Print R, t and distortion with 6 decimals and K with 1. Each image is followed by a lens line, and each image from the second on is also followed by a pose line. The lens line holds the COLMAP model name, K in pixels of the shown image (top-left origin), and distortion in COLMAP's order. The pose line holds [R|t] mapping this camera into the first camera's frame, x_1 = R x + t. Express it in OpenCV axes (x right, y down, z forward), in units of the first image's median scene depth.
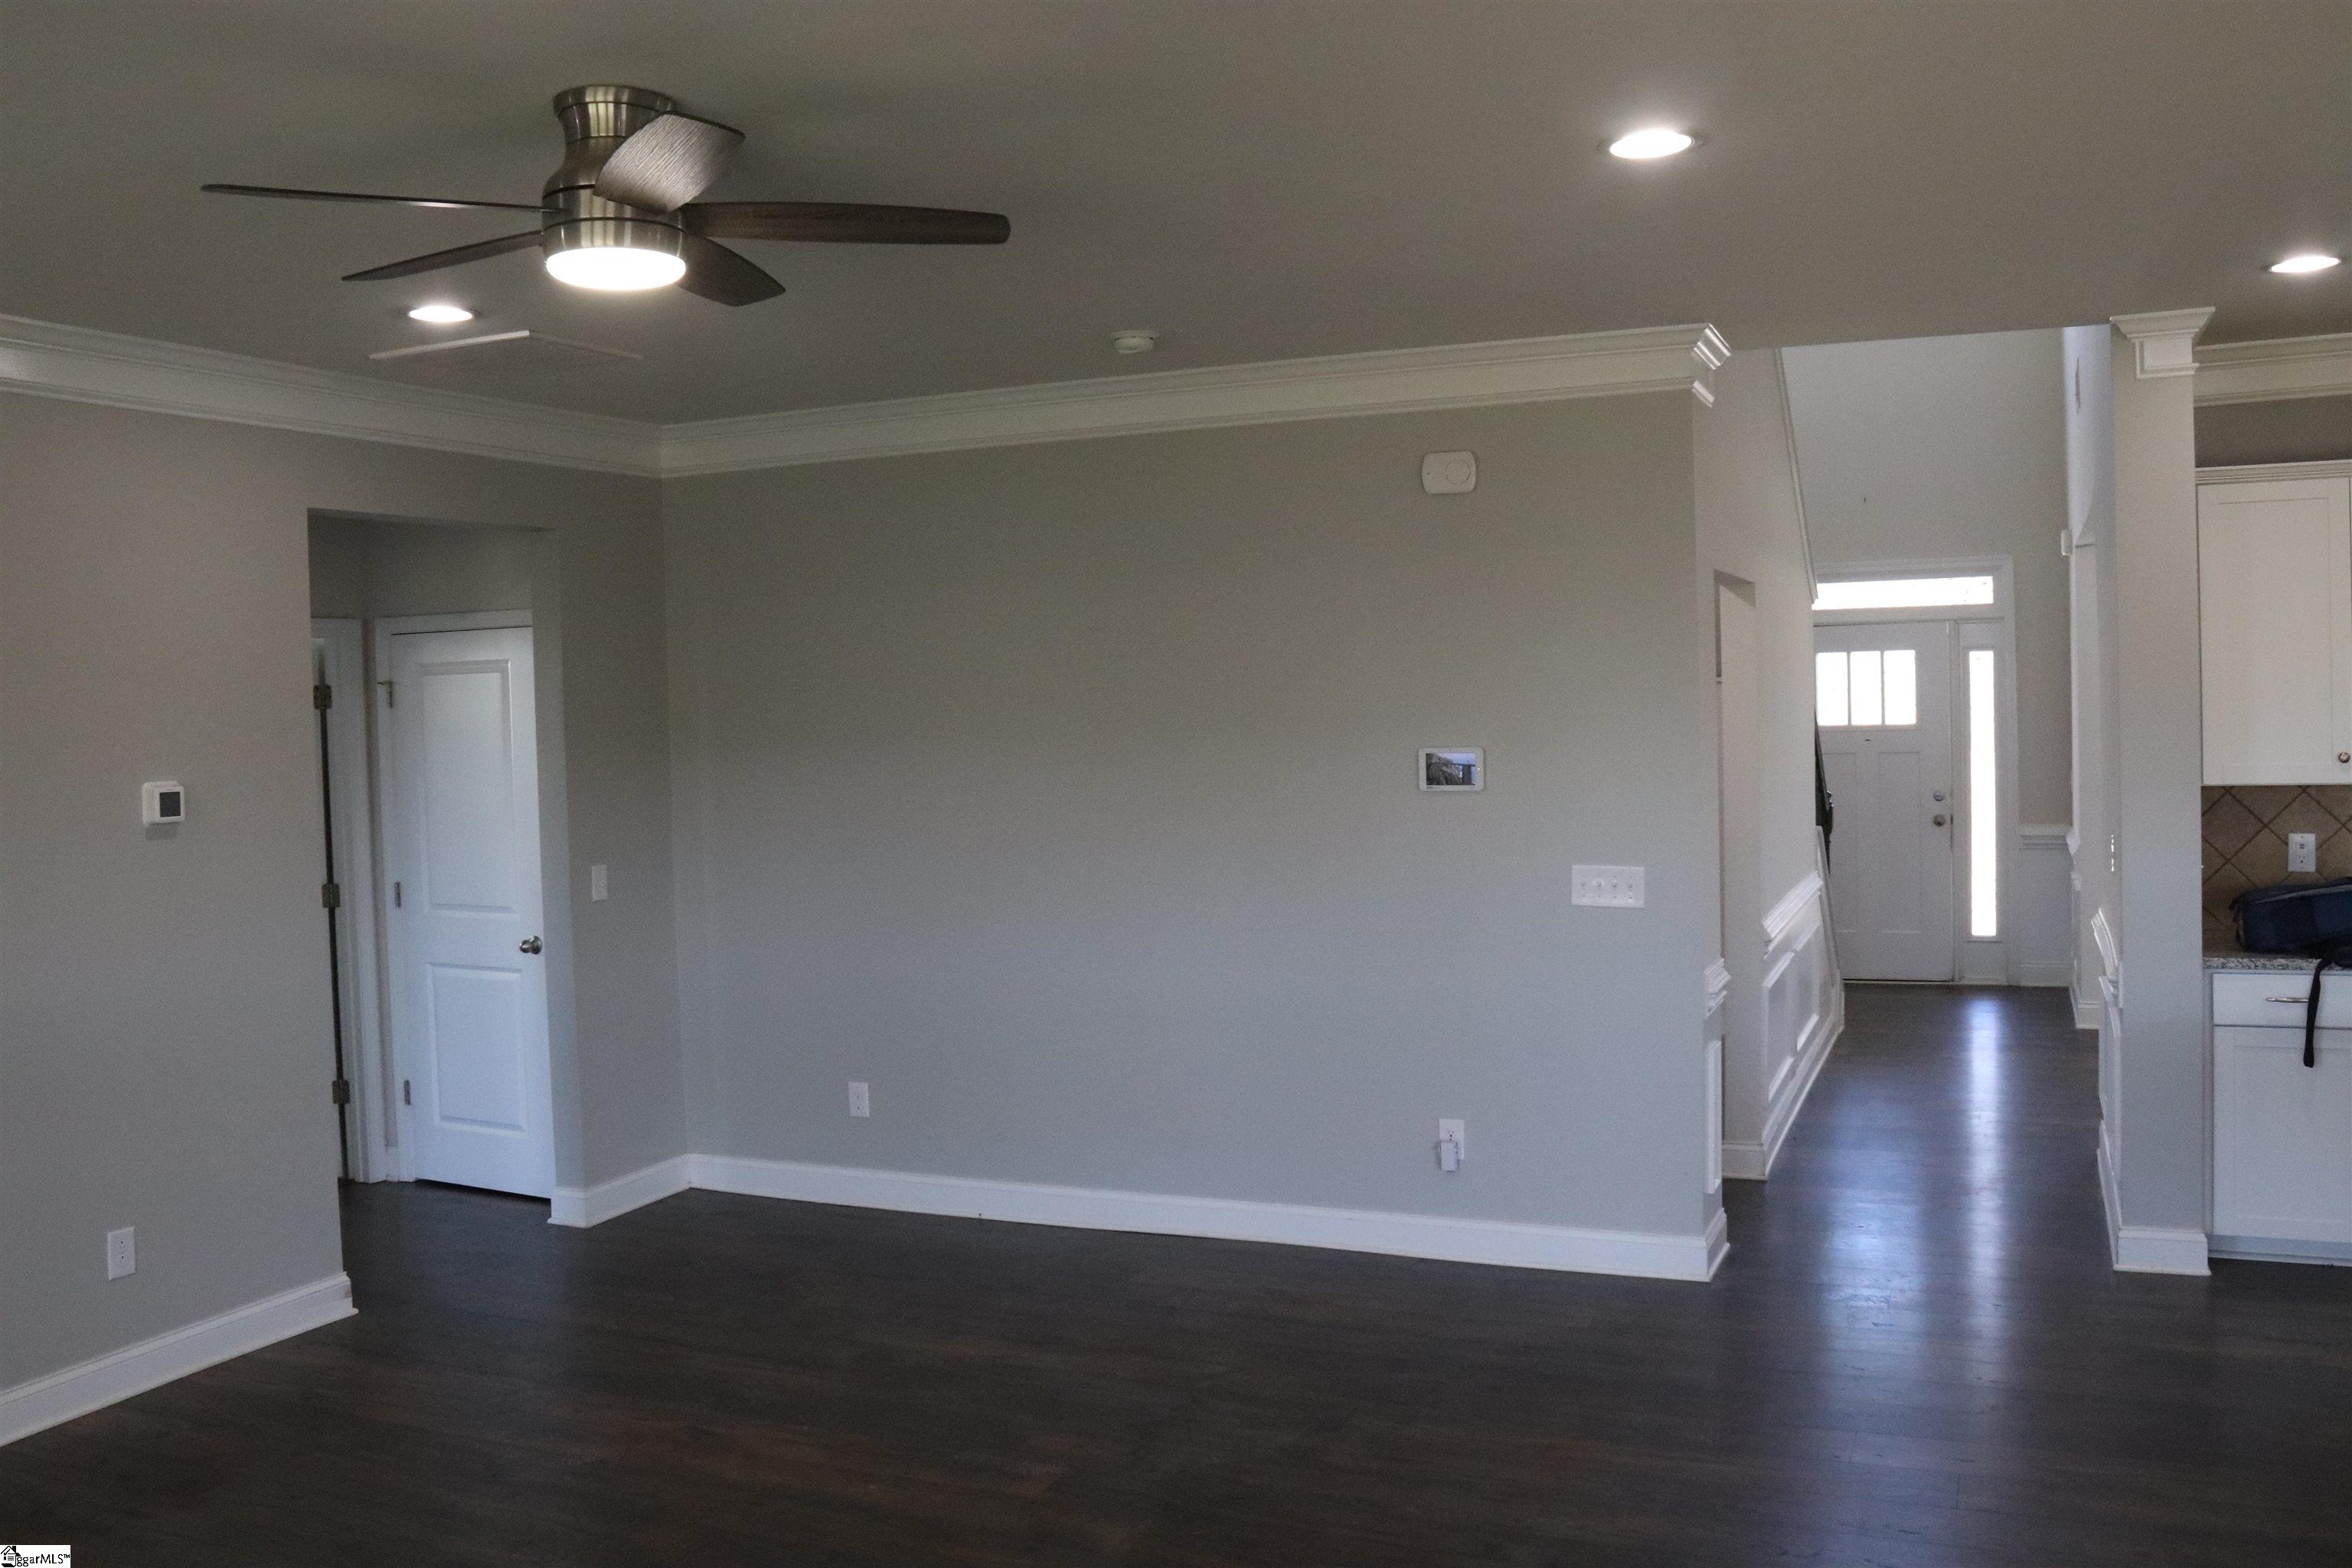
lens RADIAL K [[1989.9, 0, 1183.7], [0, 1989.9, 771.9], [0, 0, 1]] dist [-0.162293, 0.163748]
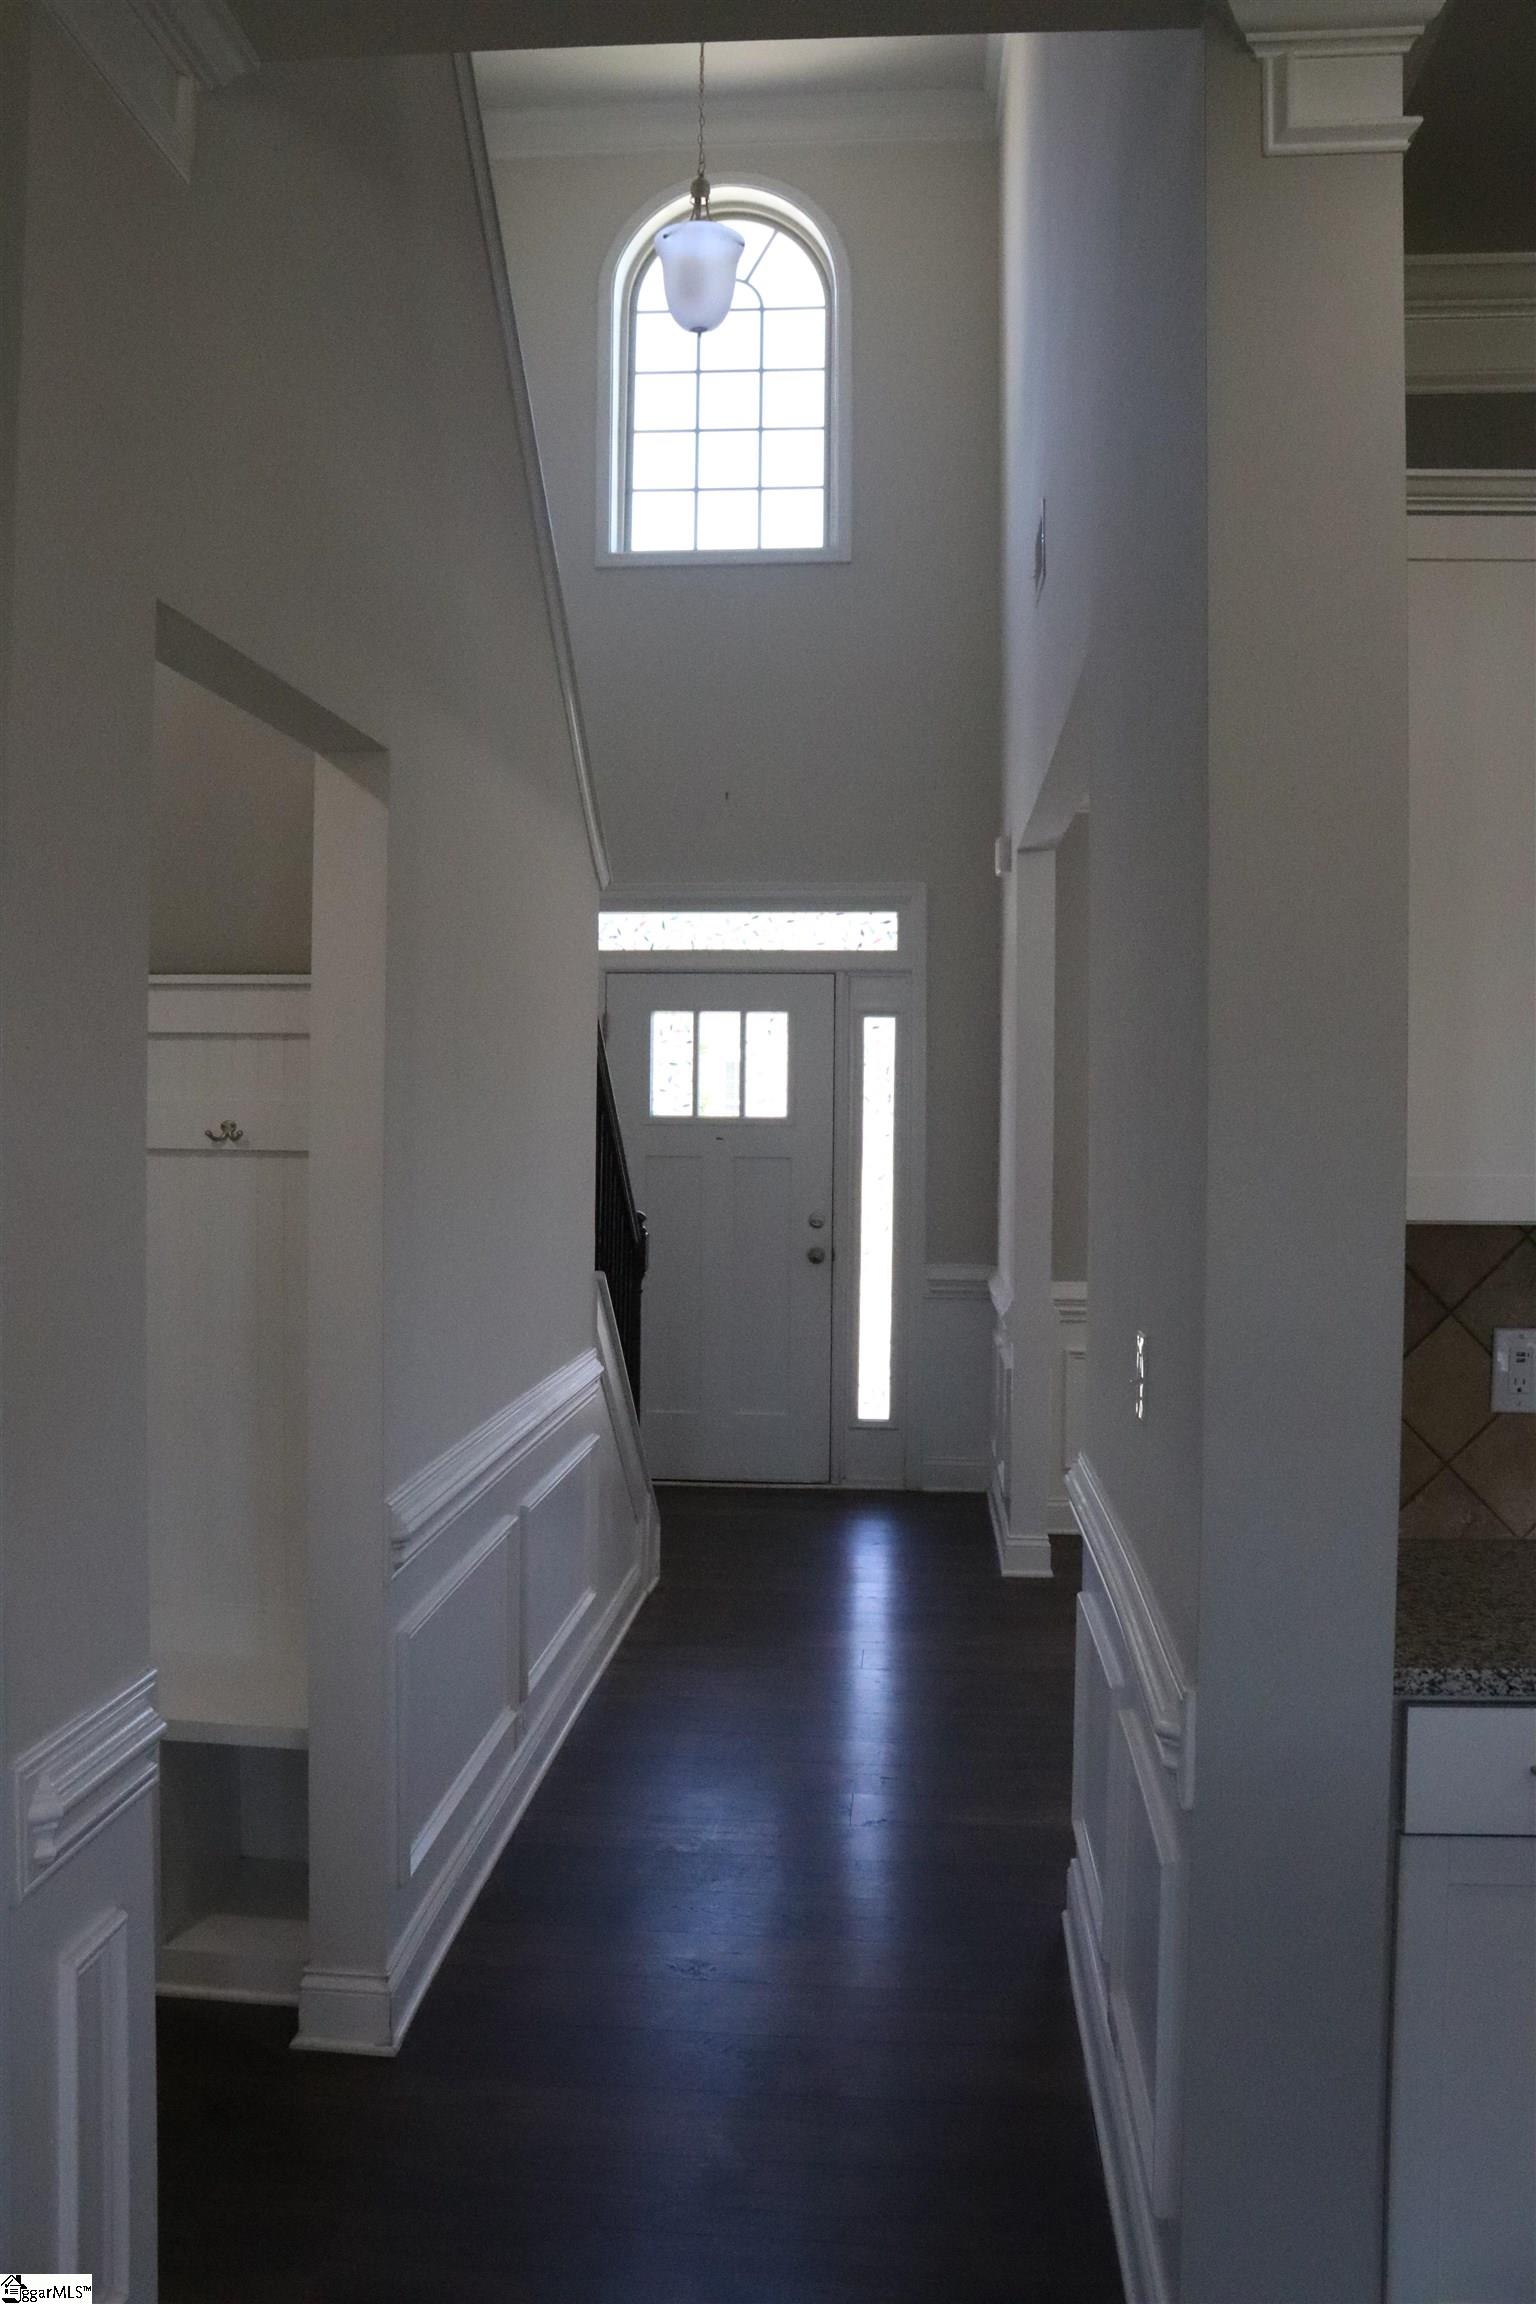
lens RADIAL K [[1949.3, 0, 763.1], [0, 1949.3, 1142.6], [0, 0, 1]] dist [-0.162293, 0.163748]
pose [[0.946806, 0.031788, 0.320232, 0.162857], [-0.025393, 0.999386, -0.024127, 0.001883], [-0.320802, 0.014712, 0.947032, 0.386213]]
